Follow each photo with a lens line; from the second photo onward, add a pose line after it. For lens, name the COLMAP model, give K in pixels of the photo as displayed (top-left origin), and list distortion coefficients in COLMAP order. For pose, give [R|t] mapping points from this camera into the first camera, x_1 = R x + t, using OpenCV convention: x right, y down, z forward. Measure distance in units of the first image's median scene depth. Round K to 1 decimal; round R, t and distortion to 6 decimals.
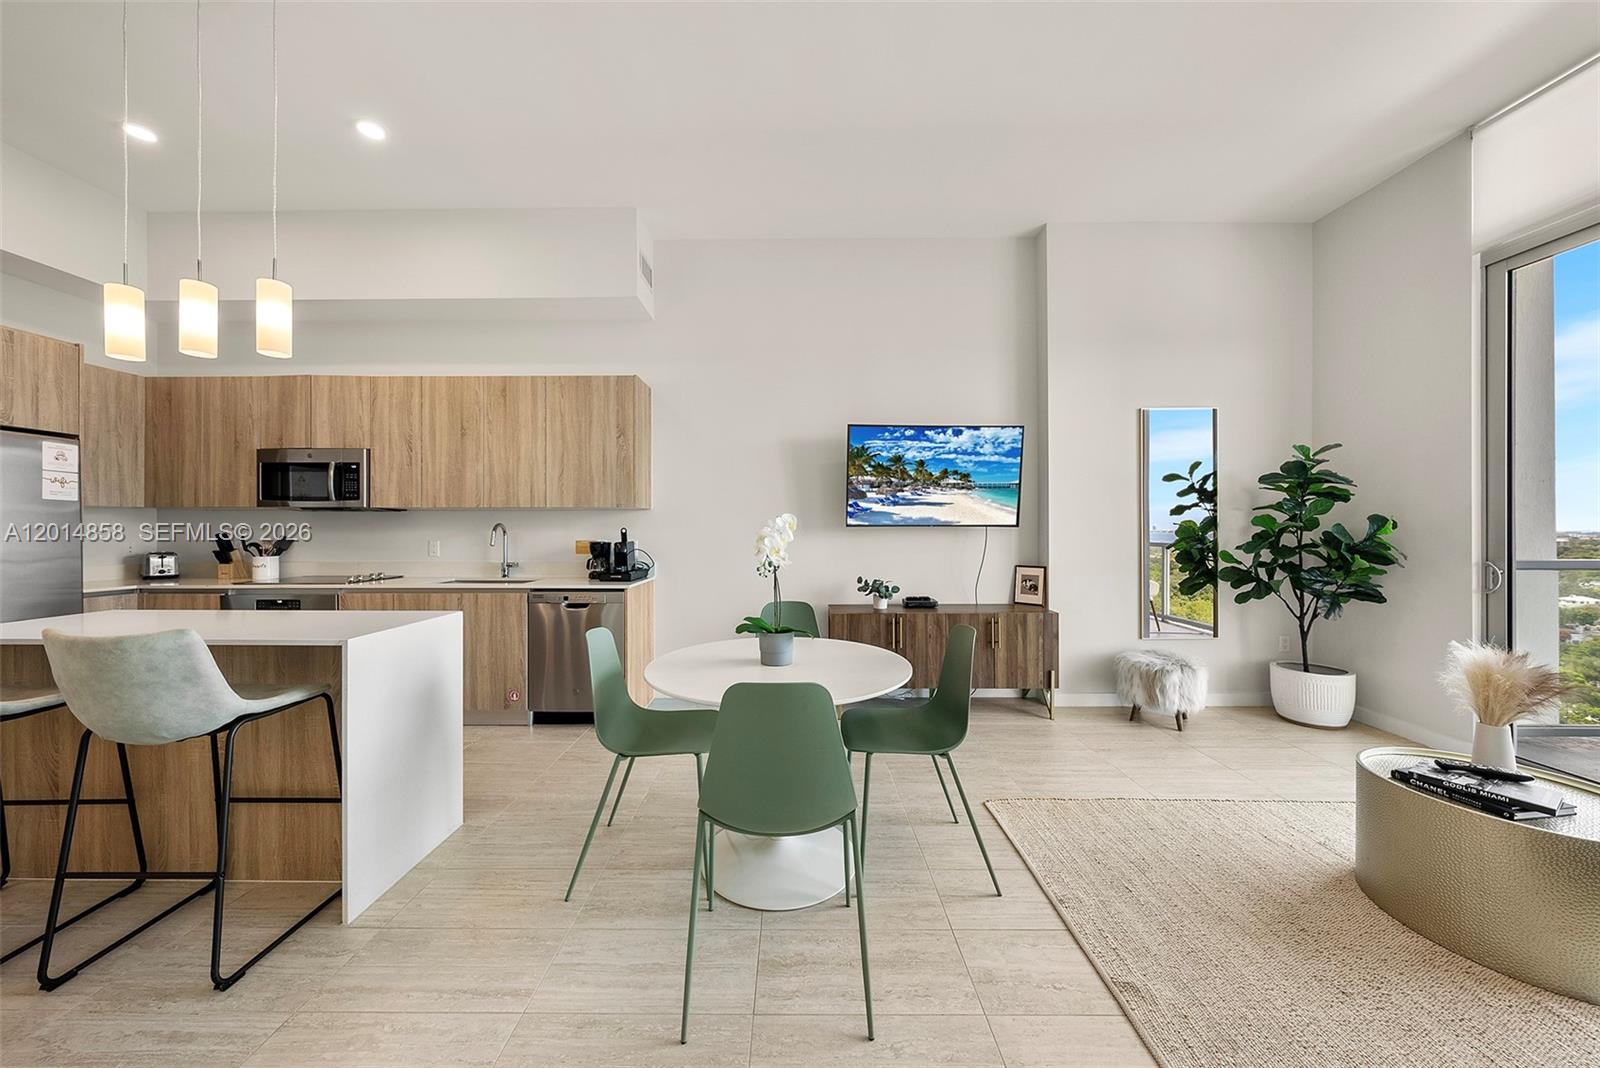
lens RADIAL K [[563.1, 0, 791.2], [0, 563.1, 531.3], [0, 0, 1]] dist [0.002028, 0.000102]
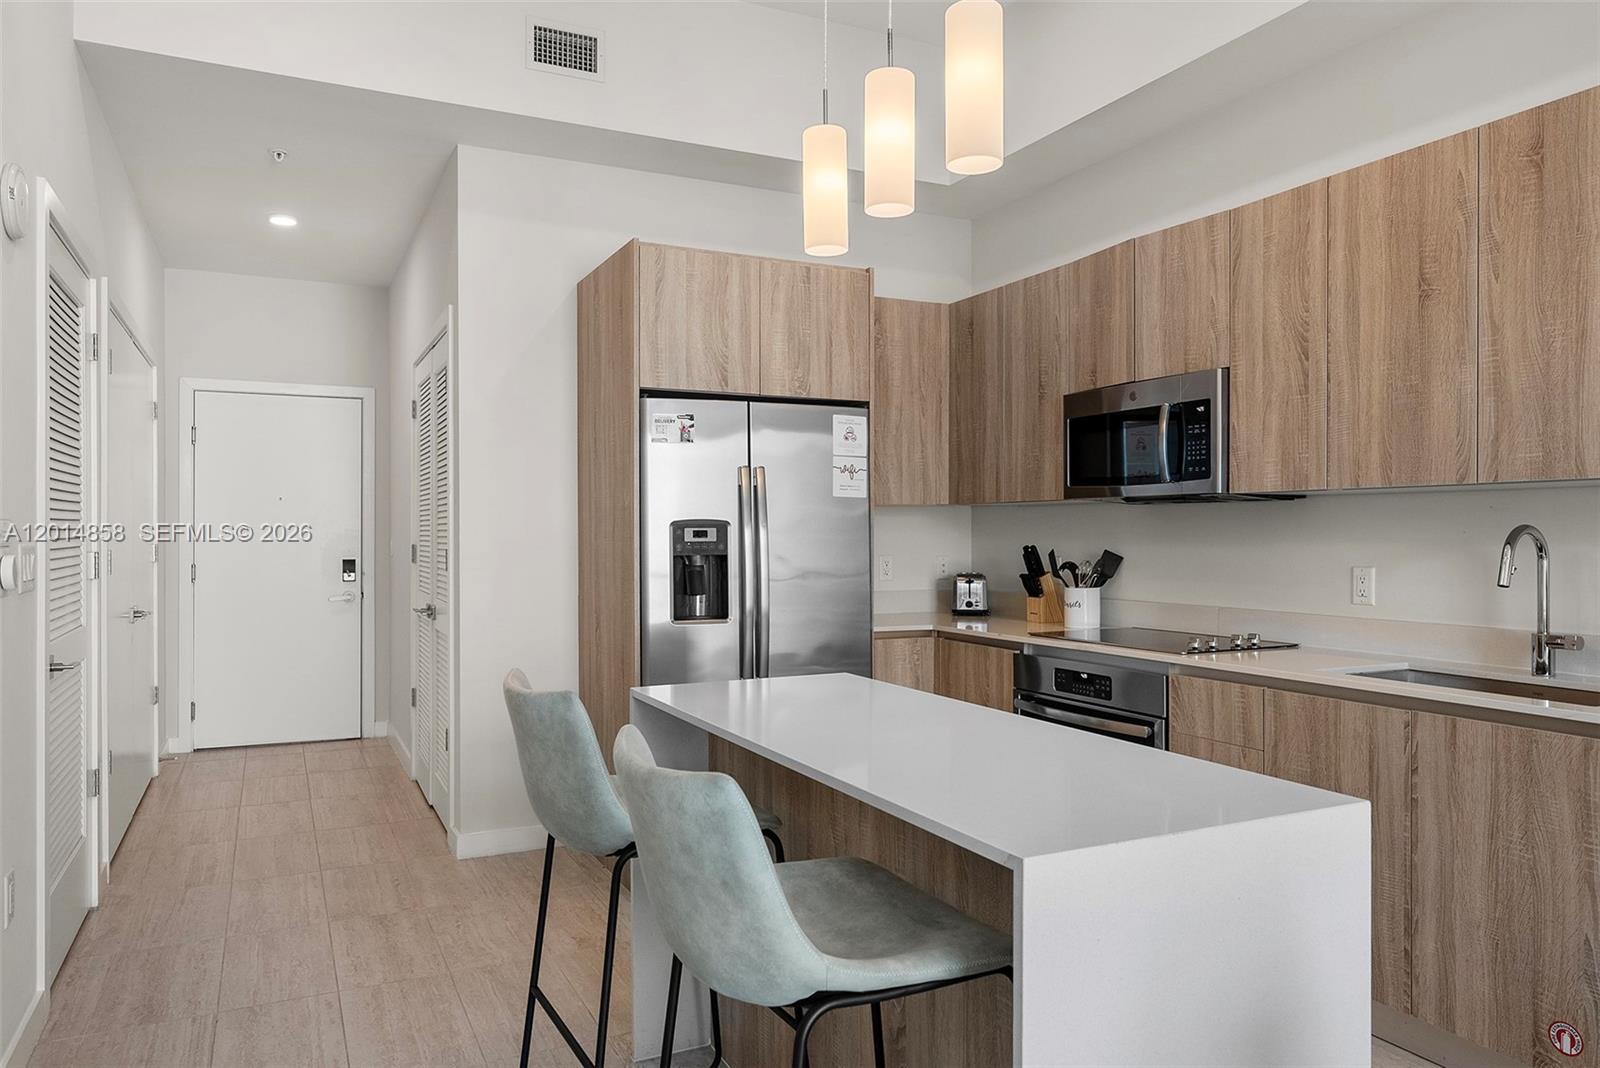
lens RADIAL K [[1073.2, 0, 793.1], [0, 1073.2, 534.2], [0, 0, 1]] dist [-0.005489, 0.003297]
pose [[0.449781, 0.000648, -0.893139, -0.120815], [-0.001035, 0.999999, 0.000204, -0.008287], [0.893138, 0.000833, 0.449781, 0.283360]]
